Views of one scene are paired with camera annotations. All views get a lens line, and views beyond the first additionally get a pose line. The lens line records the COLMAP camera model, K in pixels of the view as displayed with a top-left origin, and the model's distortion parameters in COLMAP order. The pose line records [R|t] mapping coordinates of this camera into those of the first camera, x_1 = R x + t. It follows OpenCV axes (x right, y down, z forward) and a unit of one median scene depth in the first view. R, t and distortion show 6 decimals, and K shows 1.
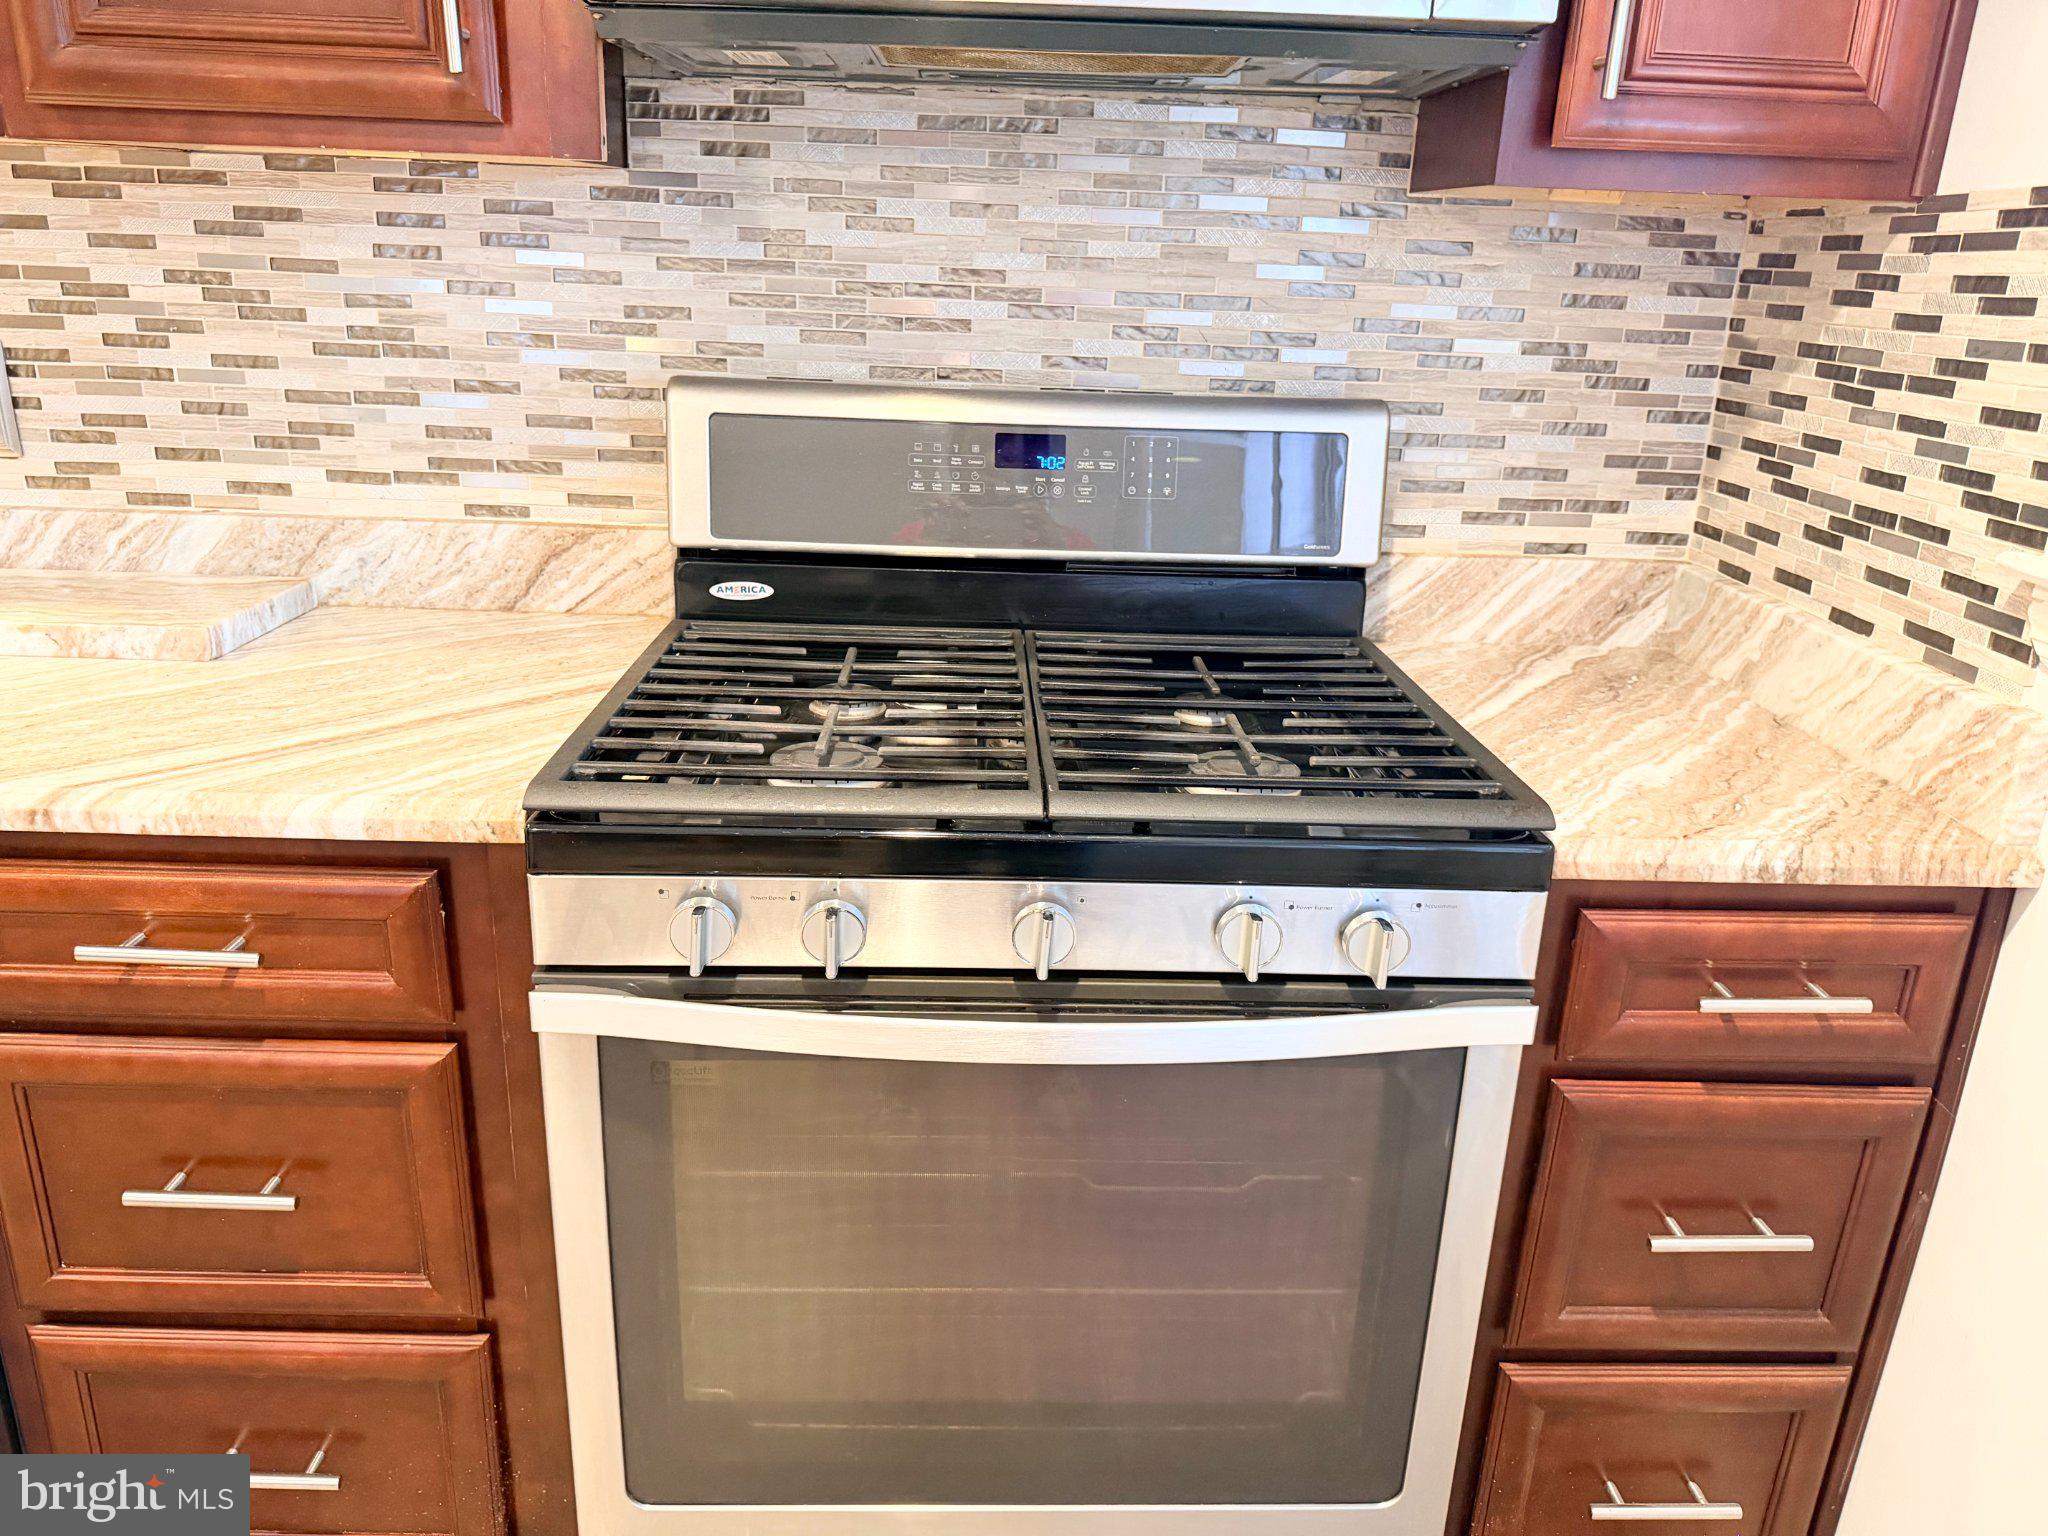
lens RADIAL K [[1461.0, 0, 1027.4], [0, 1461.0, 759.2], [0, 0, 1]] dist [0.022741, -0.040838]
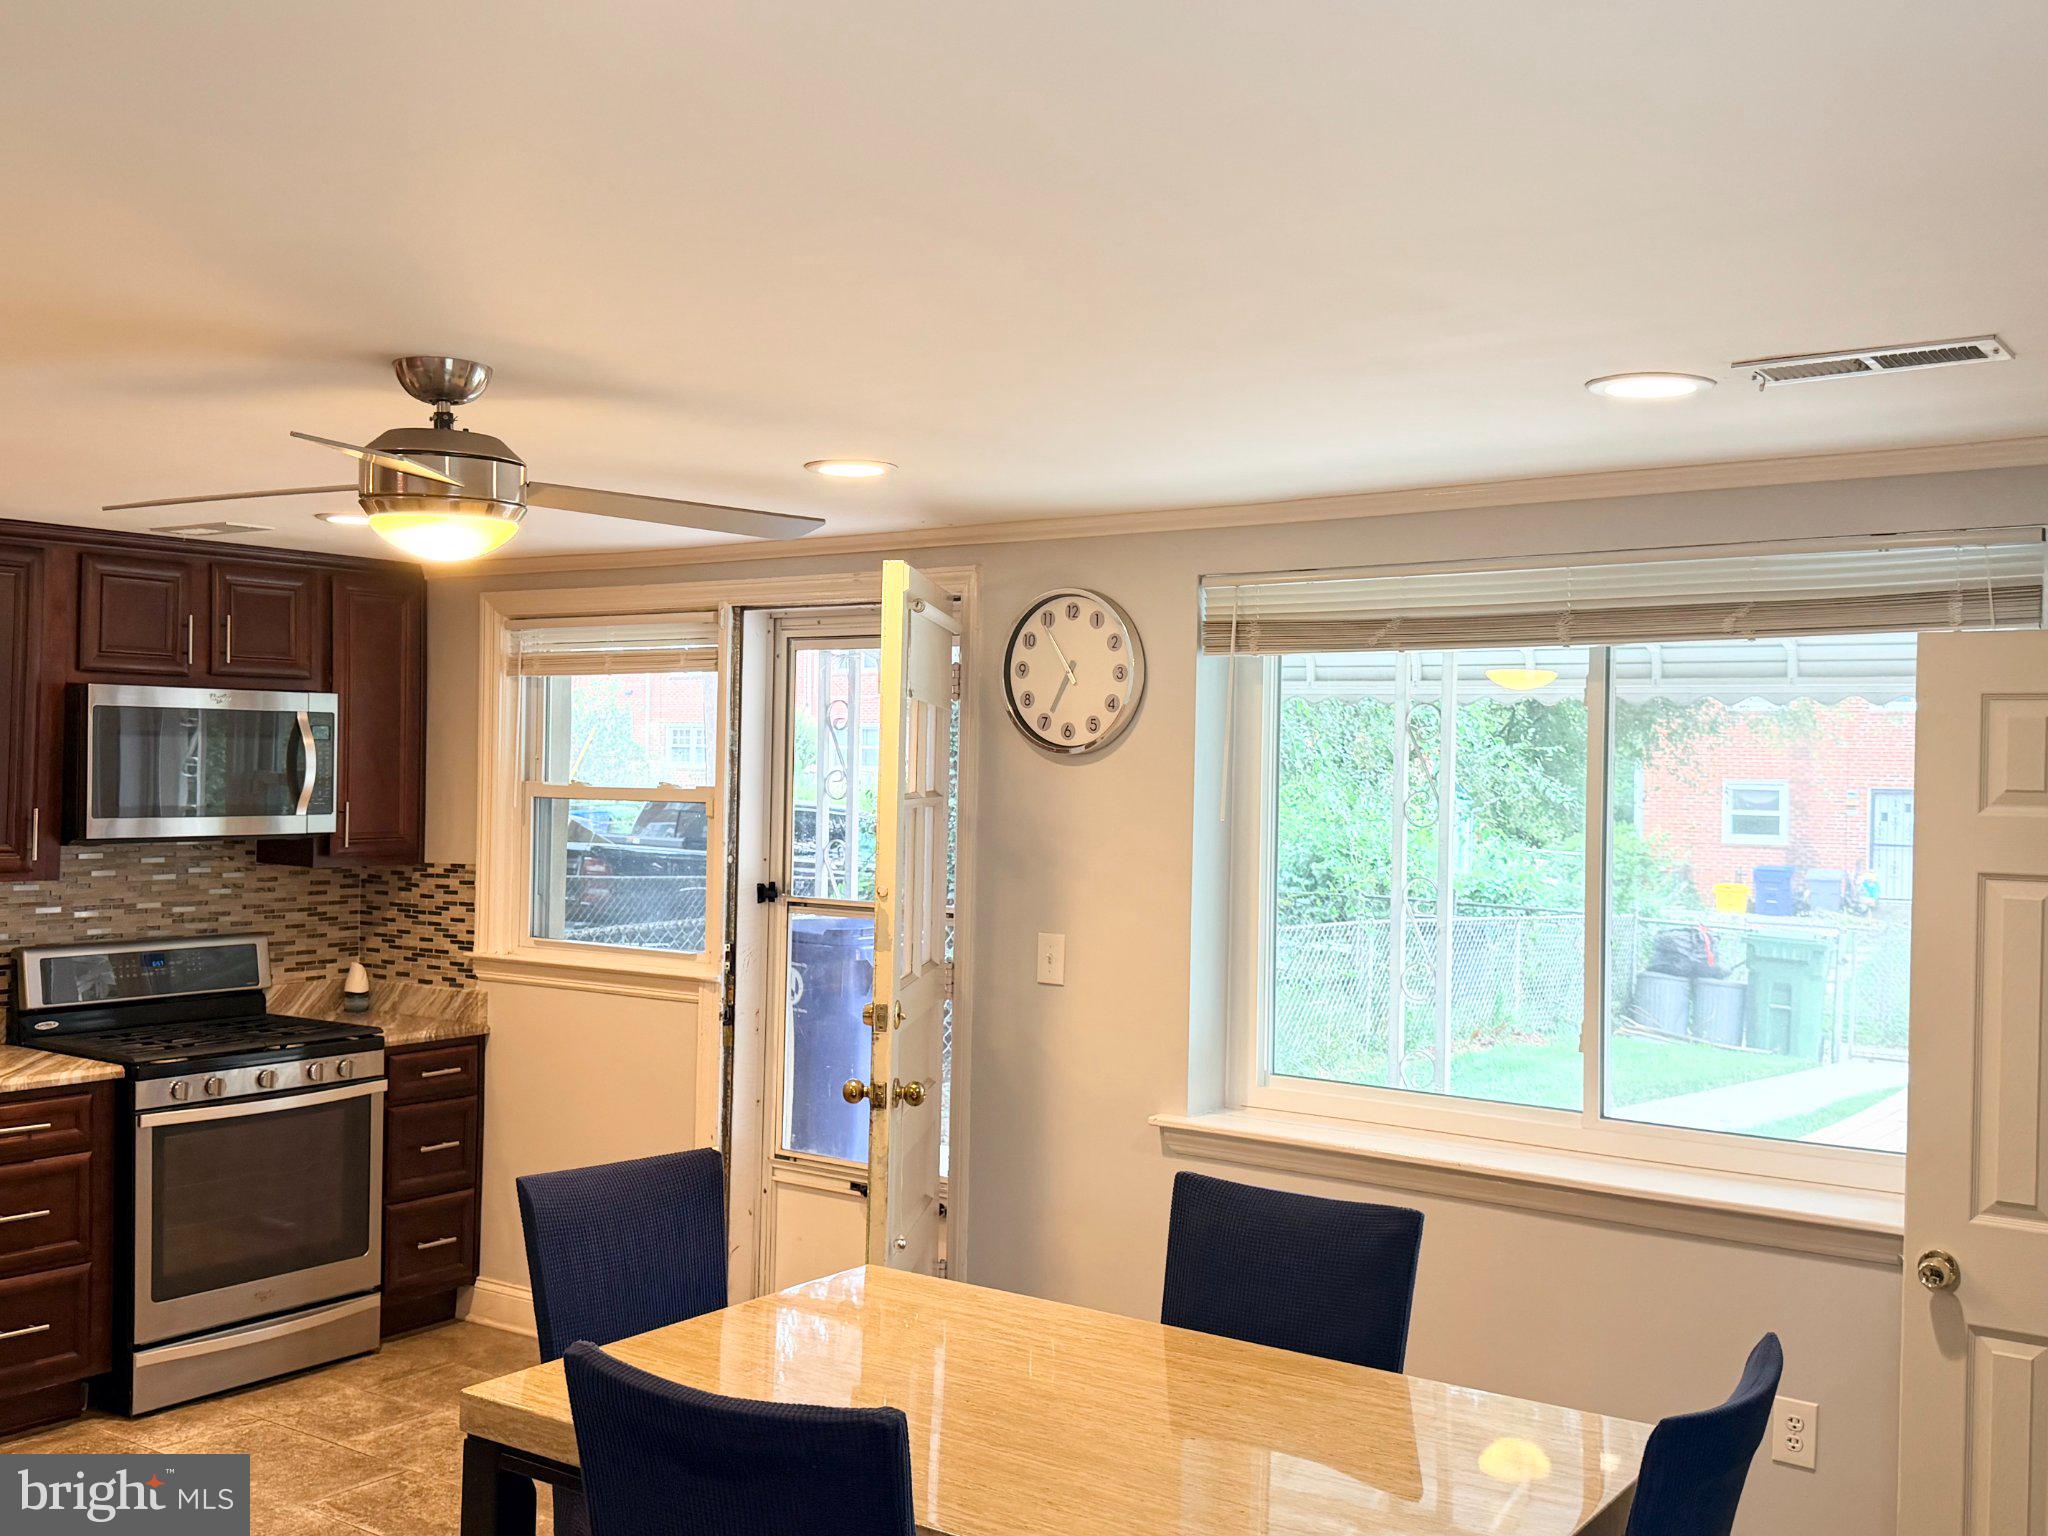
lens RADIAL K [[2021.1, 0, 1027.2], [0, 2021.1, 764.3], [0, 0, 1]] dist [0.052134, 0.000000]
pose [[0.605498, -0.025104, 0.795451, -2.153993], [0.264487, 0.949040, -0.171377, 0.559735], [-0.750612, 0.314155, 0.581281, -2.723015]]
